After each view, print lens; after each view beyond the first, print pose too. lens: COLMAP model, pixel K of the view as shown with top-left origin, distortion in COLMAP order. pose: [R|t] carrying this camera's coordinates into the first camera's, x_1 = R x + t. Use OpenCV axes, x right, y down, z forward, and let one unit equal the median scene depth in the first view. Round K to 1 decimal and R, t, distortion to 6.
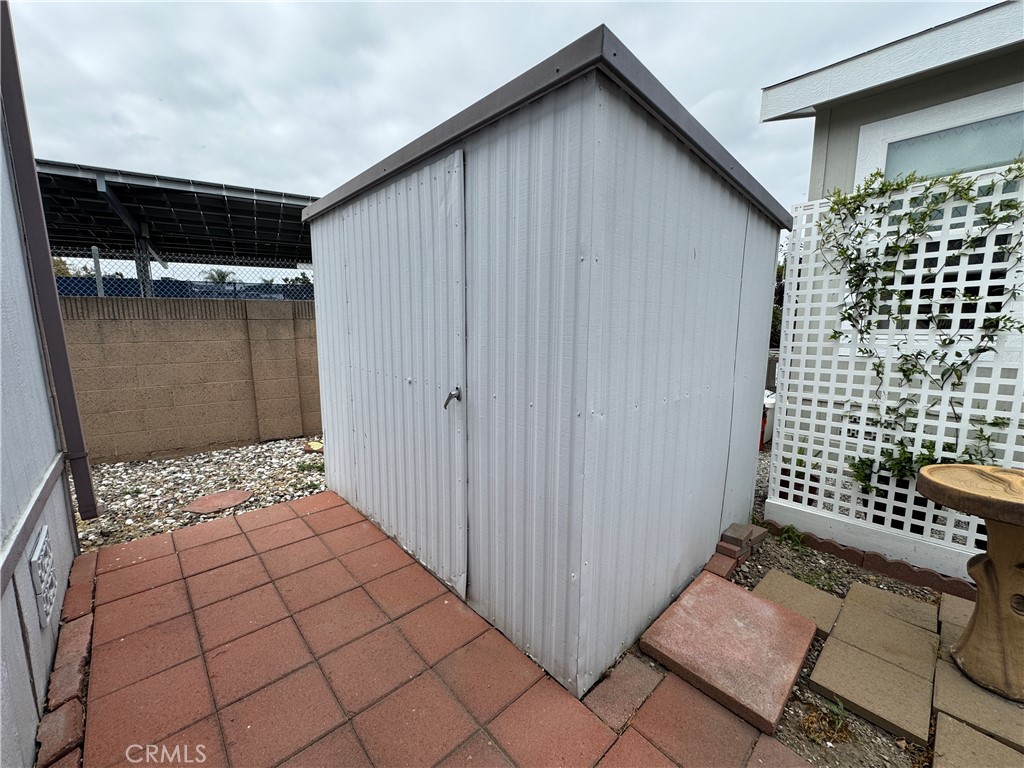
lens RADIAL K [[411.6, 0, 510.4], [0, 411.6, 382.8], [0, 0, 1]] dist [-0.008339, 0.001242]
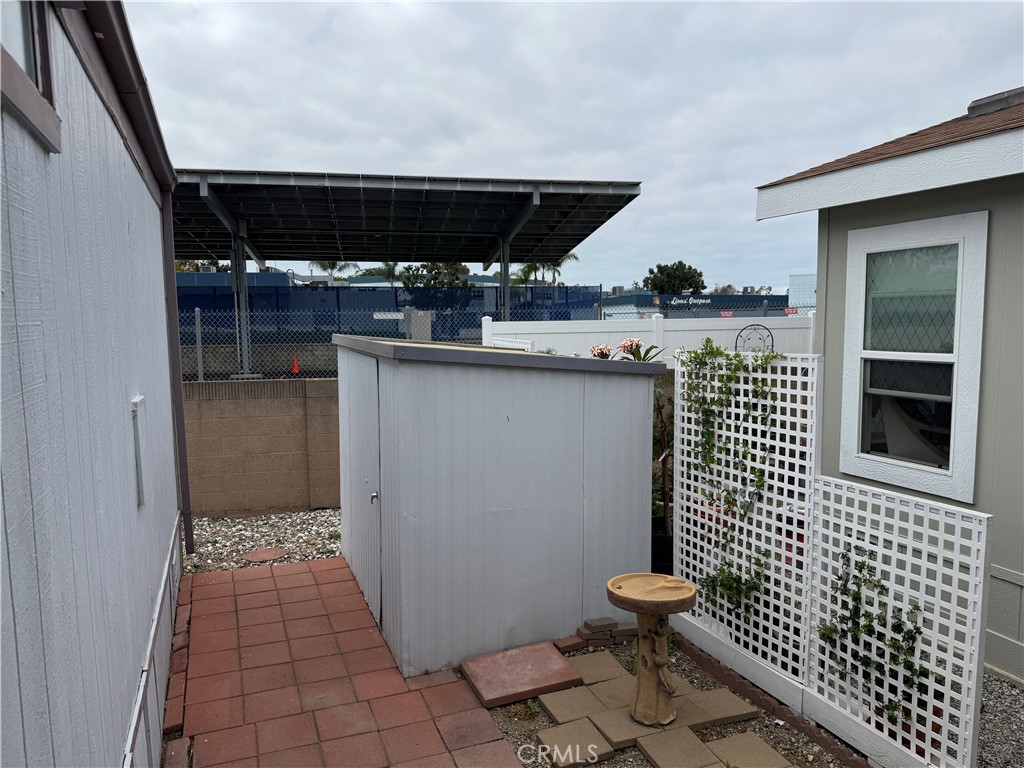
lens RADIAL K [[718.7, 0, 512.2], [0, 718.7, 382.5], [0, 0, 1]] dist [0.037494, -0.052690]
pose [[0.934871, 0.026585, -0.353991, 0.780924], [-0.045733, 0.997902, -0.045836, -0.179638], [0.352030, 0.059040, 0.934125, -0.856318]]
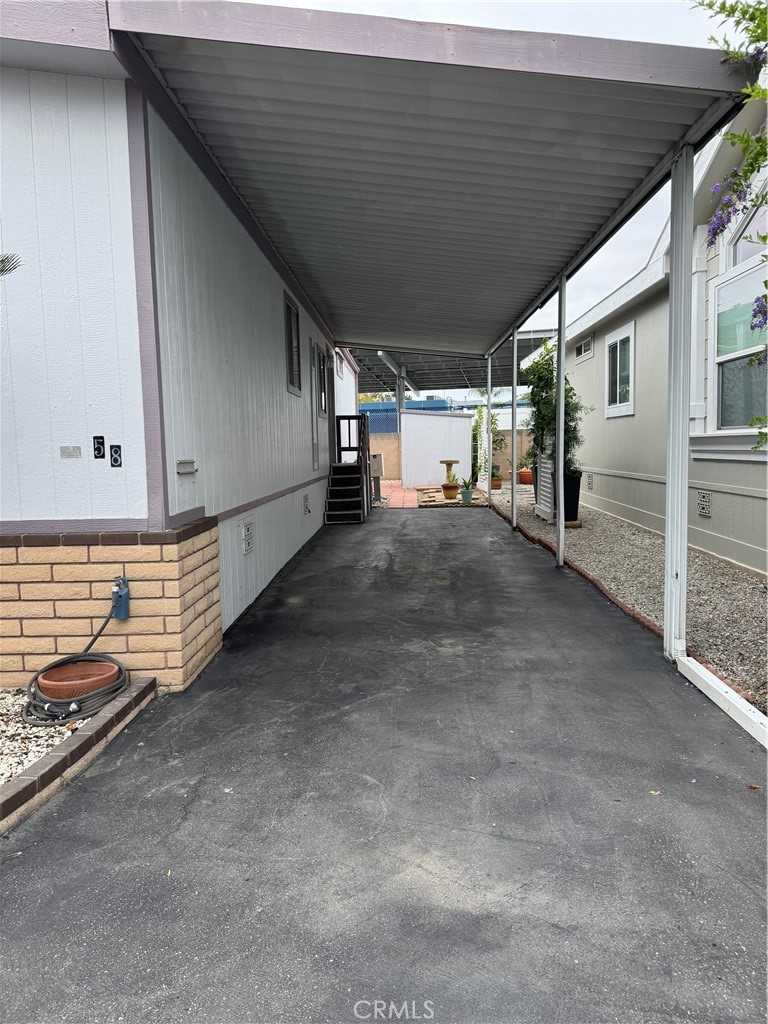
lens RADIAL K [[718.7, 0, 383.3], [0, 718.7, 511.5], [0, 0, 1]] dist [0.037494, -0.052690]
pose [[0.708572, 0.050729, -0.703813, 4.606970], [-0.085640, 0.996222, -0.014414, 0.734342], [0.700423, 0.070488, 0.710239, -4.246591]]
